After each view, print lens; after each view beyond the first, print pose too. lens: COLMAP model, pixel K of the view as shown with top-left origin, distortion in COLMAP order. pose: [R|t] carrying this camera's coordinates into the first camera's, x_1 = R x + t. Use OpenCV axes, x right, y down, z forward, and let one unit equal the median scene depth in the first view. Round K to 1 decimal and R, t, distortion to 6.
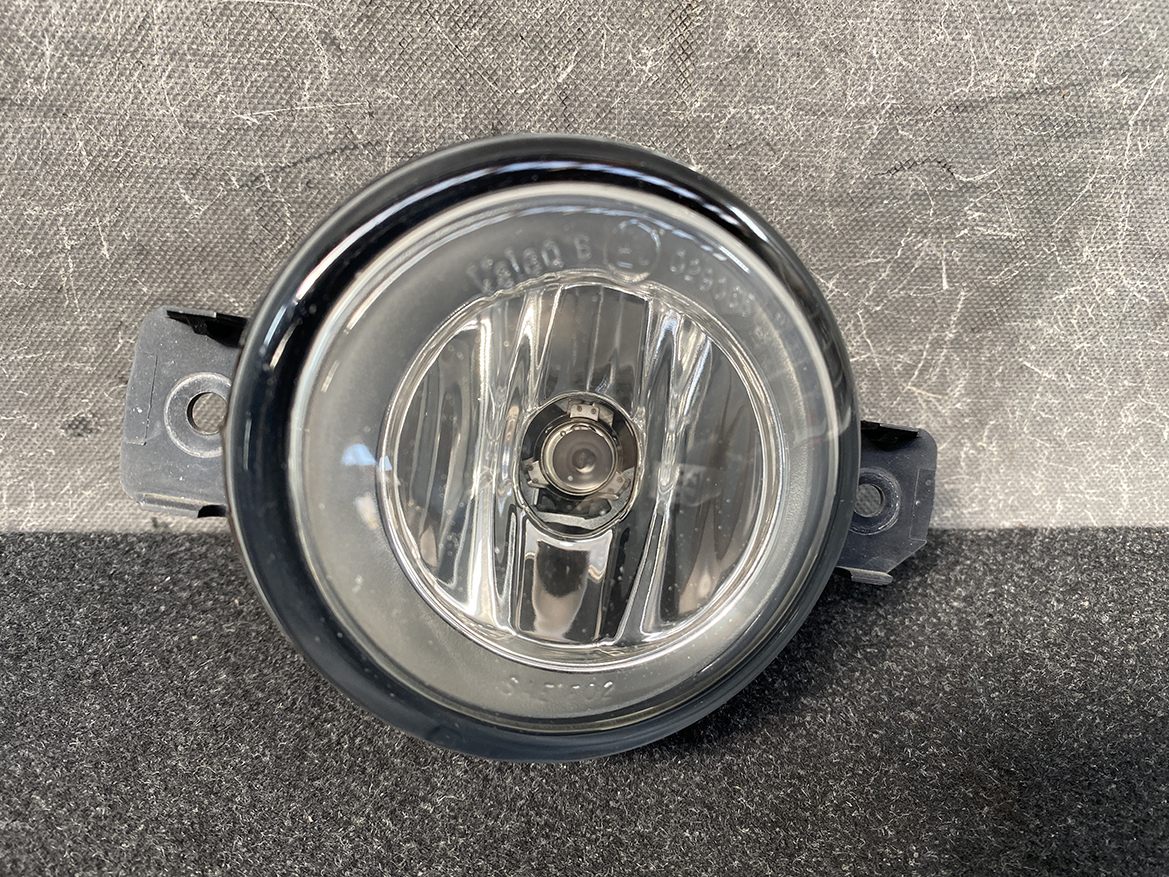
lens RADIAL K [[904.0, 0, 560.7], [0, 904.0, 433.8], [0, 0, 1]] dist [-0.022848, 0.007316]
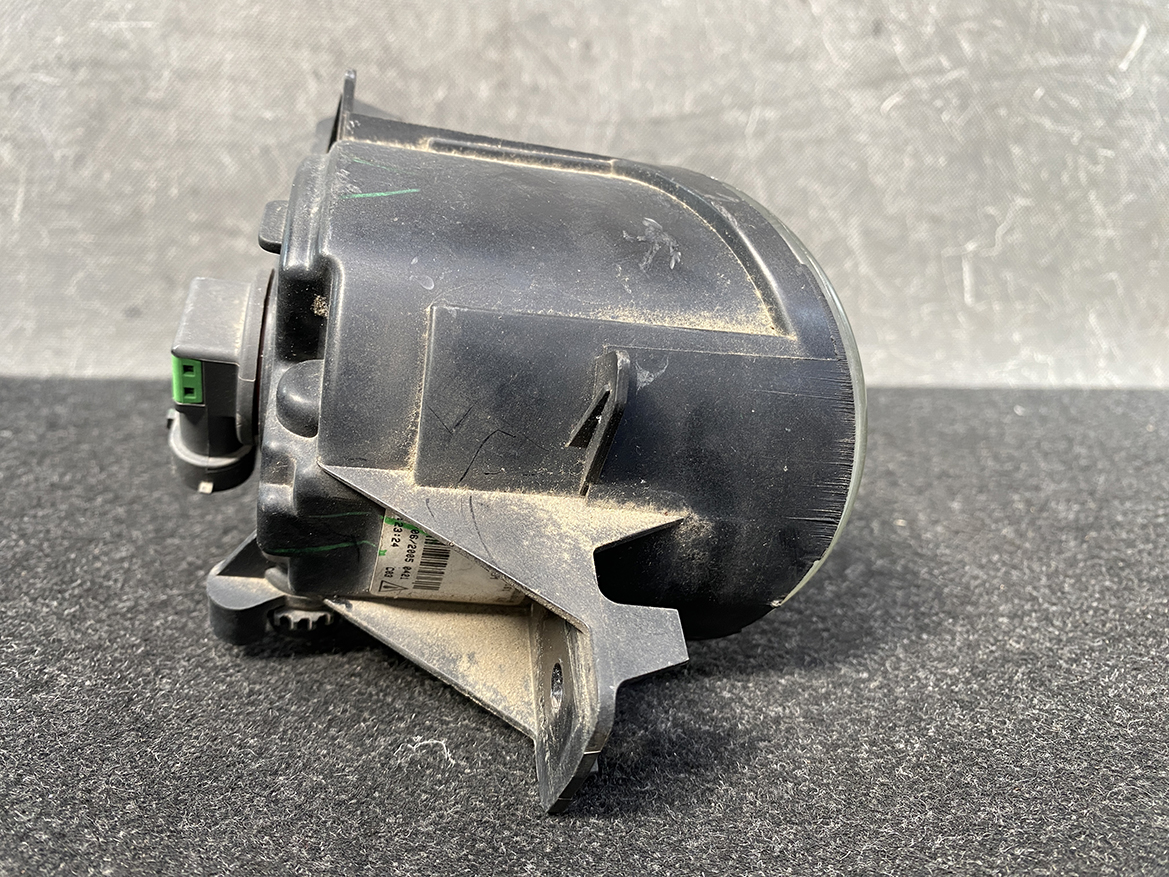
lens RADIAL K [[936.8, 0, 558.6], [0, 936.8, 428.2], [0, 0, 1]] dist [-0.044509, 0.032705]
pose [[0.995671, -0.021965, 0.090316, 0.056870], [0.054493, 0.925117, -0.375751, 0.940118], [-0.075300, 0.379046, 0.922309, -0.532193]]
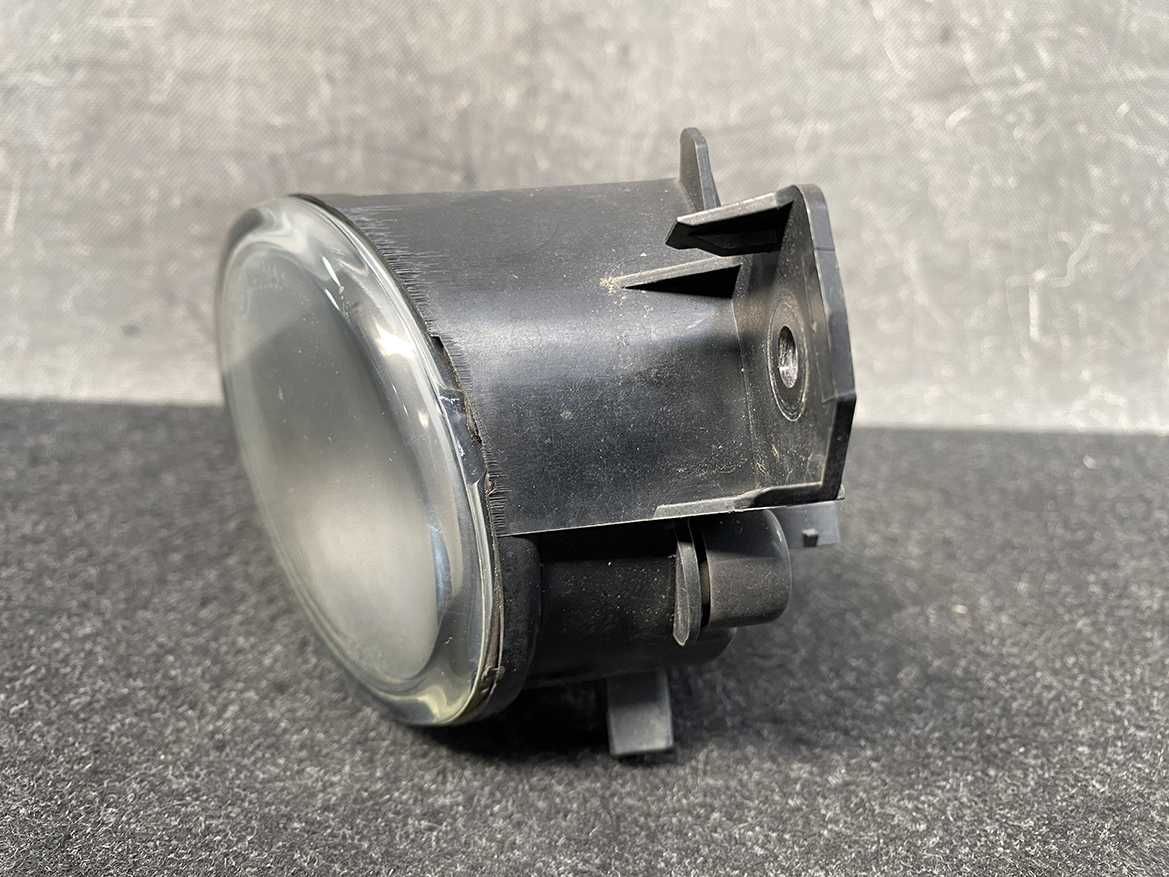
lens RADIAL K [[936.8, 0, 555.9], [0, 936.8, 424.7], [0, 0, 1]] dist [-0.044509, 0.032705]
pose [[0.998550, 0.005555, 0.053541, 0.085086], [0.014126, 0.932760, -0.360222, 0.787740], [-0.051942, 0.360456, 0.931329, -0.443271]]
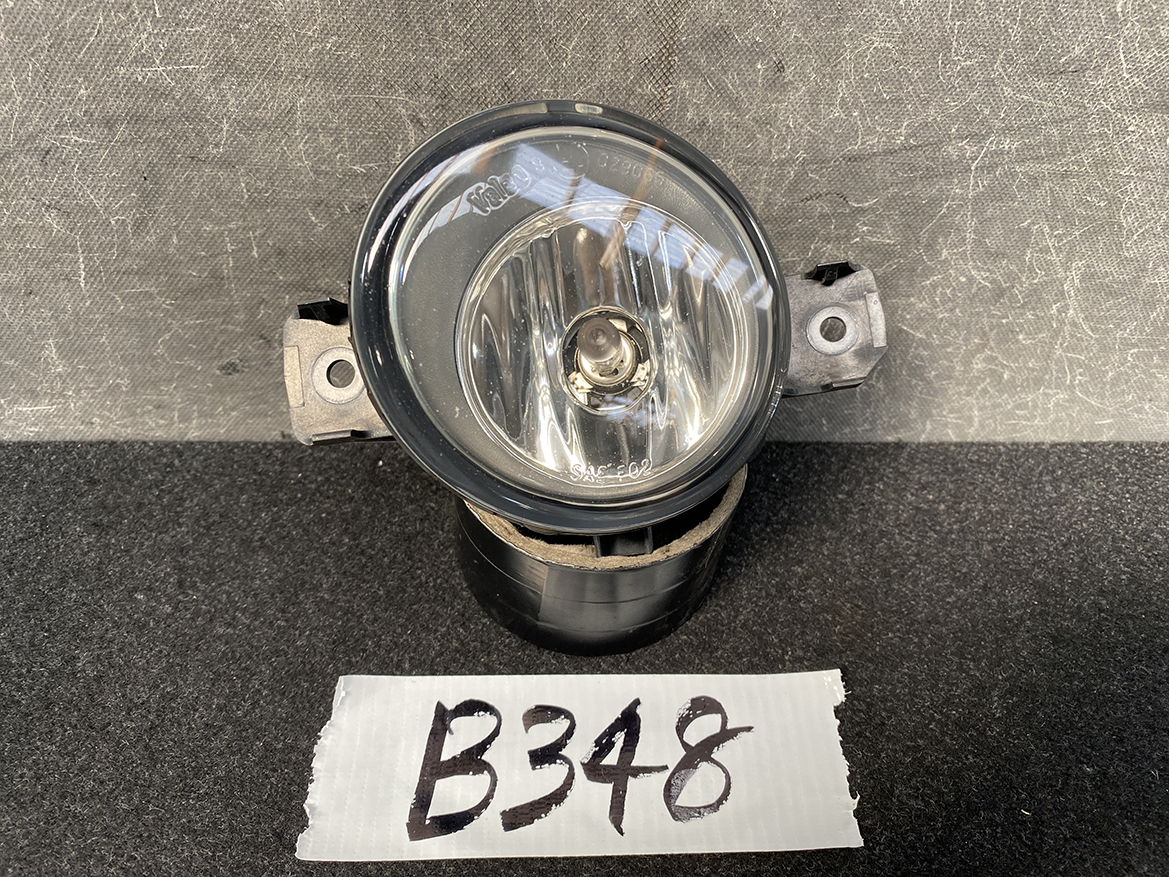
lens RADIAL K [[904.0, 0, 565.0], [0, 904.0, 435.6], [0, 0, 1]] dist [-0.022848, 0.007316]
pose [[0.999959, 0.008558, 0.003080, -0.012788], [-0.008920, 0.988939, 0.148057, -0.134748], [-0.001779, -0.148078, 0.988974, -0.481327]]
